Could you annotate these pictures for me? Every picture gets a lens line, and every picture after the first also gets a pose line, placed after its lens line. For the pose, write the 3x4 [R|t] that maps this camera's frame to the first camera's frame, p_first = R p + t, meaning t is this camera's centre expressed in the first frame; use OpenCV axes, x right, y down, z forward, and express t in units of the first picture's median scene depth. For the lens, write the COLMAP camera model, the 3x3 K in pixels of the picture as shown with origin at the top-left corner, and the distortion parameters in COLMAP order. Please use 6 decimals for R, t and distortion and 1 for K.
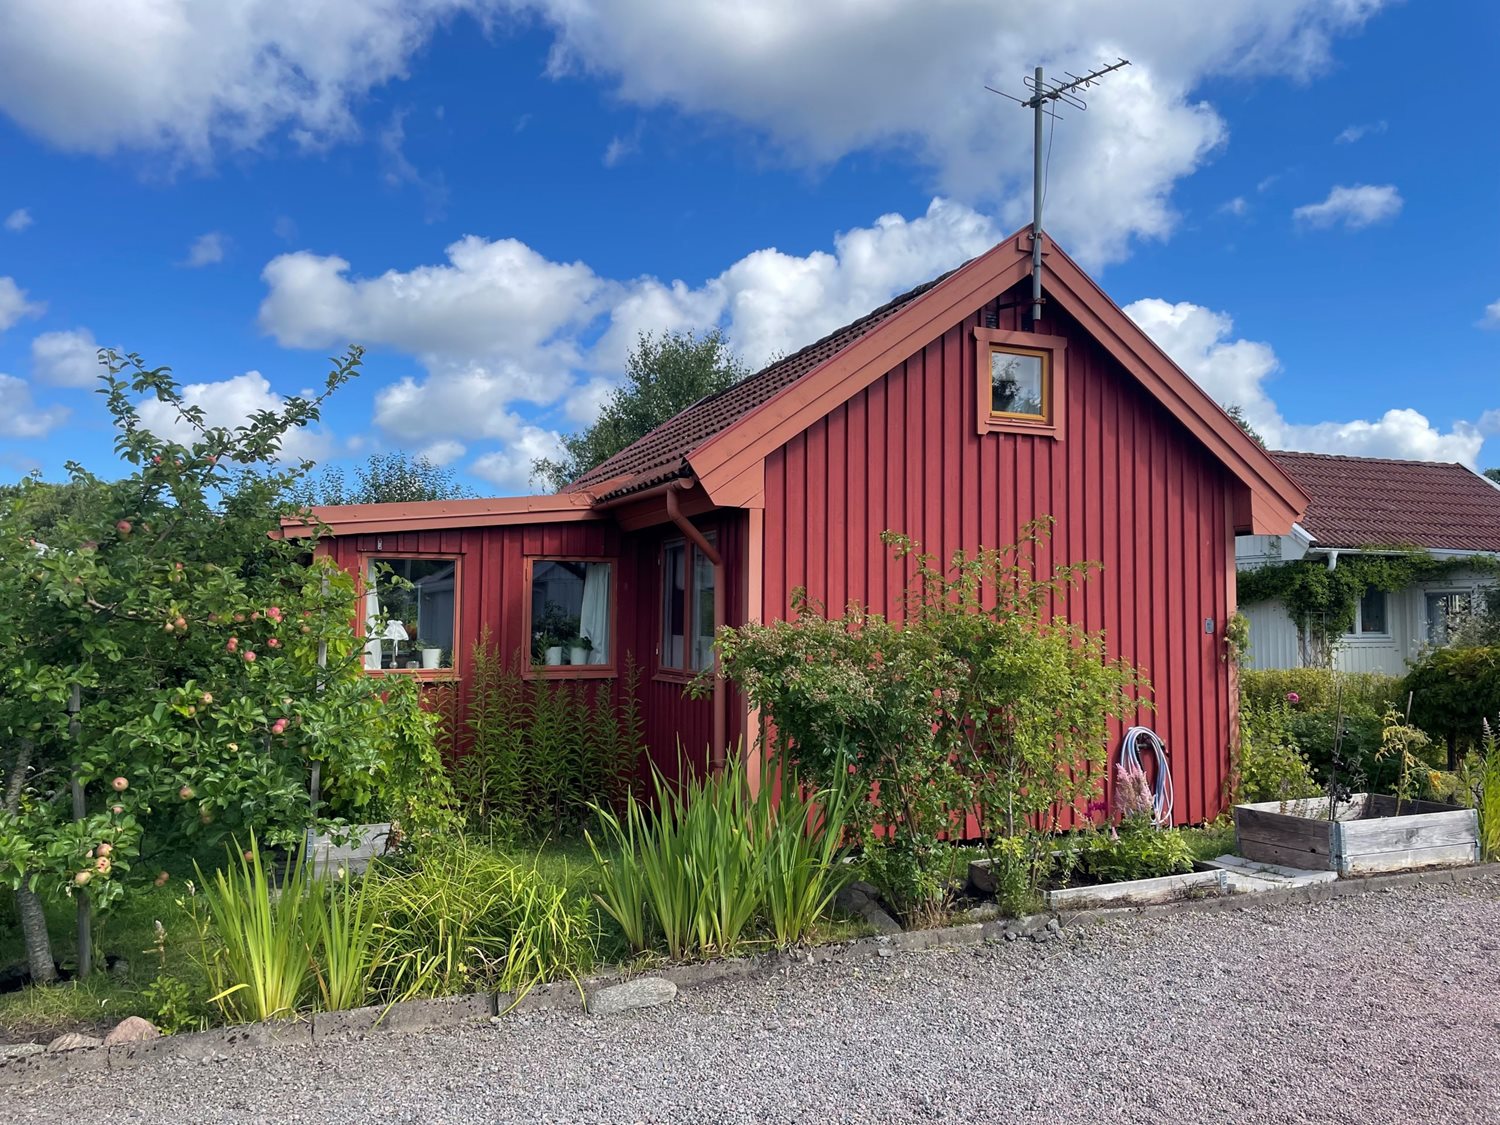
lens RADIAL K [[1178.6, 0, 765.9], [0, 1178.6, 551.6], [0, 0, 1]] dist [0.118302, -0.140710]
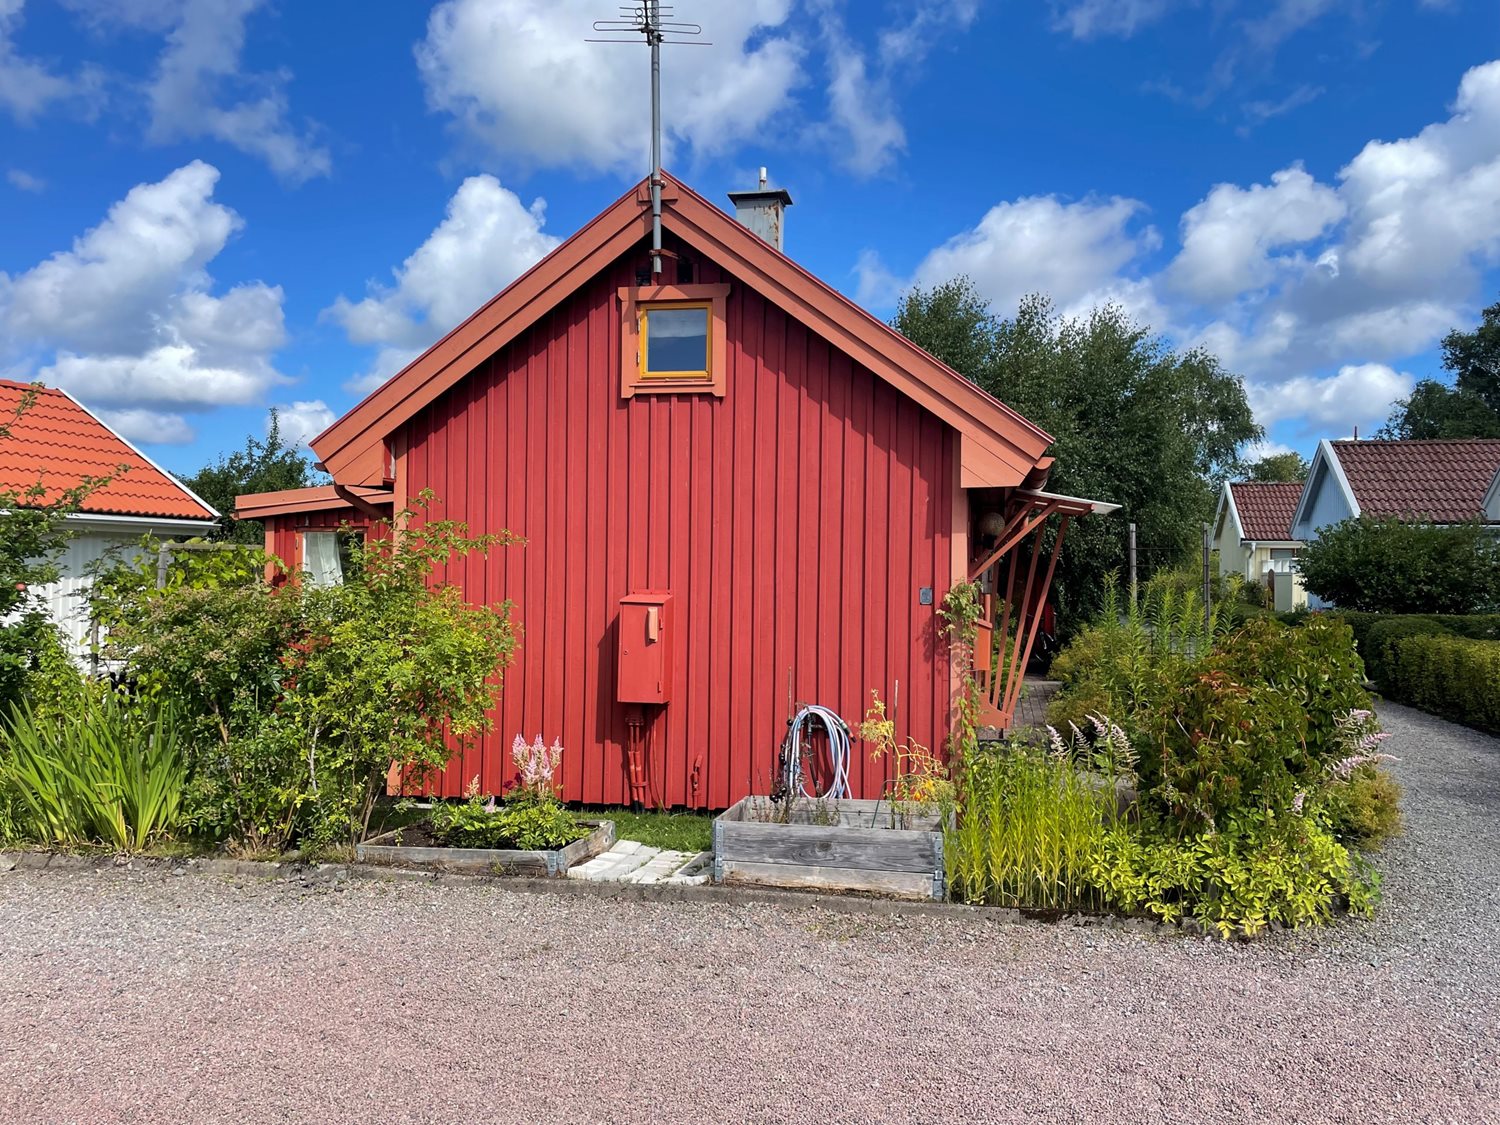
lens RADIAL K [[1178.6, 0, 765.9], [0, 1178.6, 551.6], [0, 0, 1]] dist [0.118302, -0.140710]
pose [[0.799374, -0.004336, -0.600819, 0.857662], [0.026987, 0.999224, 0.028694, 0.003074], [0.600228, -0.039151, 0.798870, 0.279156]]
